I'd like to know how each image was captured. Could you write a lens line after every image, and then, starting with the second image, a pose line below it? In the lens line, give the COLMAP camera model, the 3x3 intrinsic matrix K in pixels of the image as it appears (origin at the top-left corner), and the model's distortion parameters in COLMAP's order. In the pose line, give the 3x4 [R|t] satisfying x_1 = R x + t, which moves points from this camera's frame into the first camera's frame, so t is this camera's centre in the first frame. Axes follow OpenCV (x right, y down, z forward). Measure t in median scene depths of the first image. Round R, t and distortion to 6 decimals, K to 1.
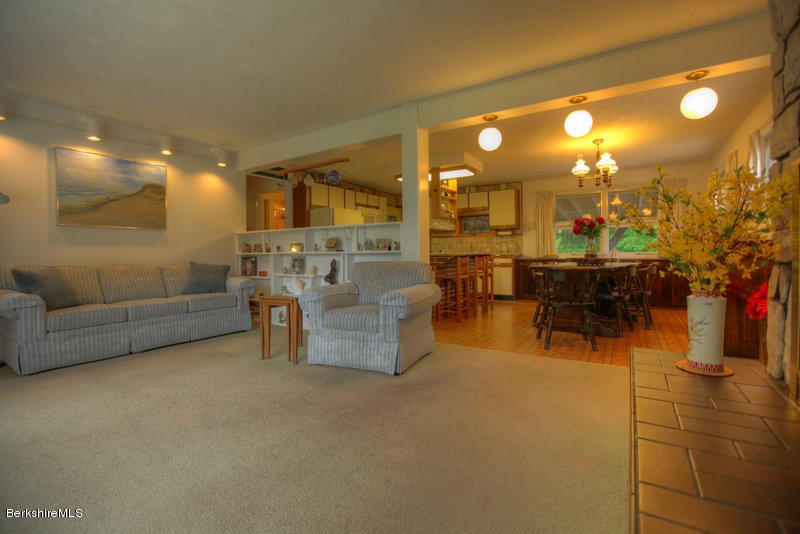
lens RADIAL K [[368.0, 0, 401.9], [0, 368.0, 261.8], [0, 0, 1]] dist [-0.001011, -0.000010]
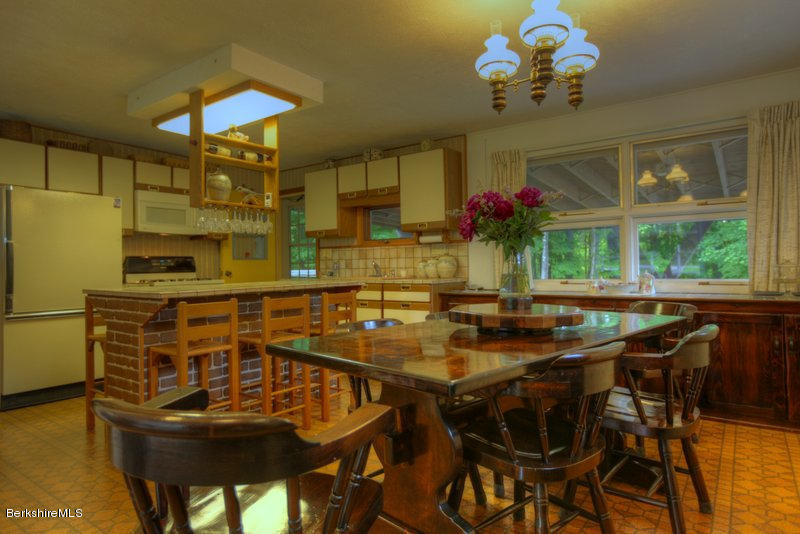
lens RADIAL K [[485.9, 0, 377.3], [0, 485.9, 268.3], [0, 0, 1]] dist [0.001618, -0.000365]
pose [[0.994584, -0.002174, -0.103910, 0.279043], [0.000198, 0.999819, -0.019023, -0.026038], [0.103932, 0.018899, 0.994405, 0.345062]]
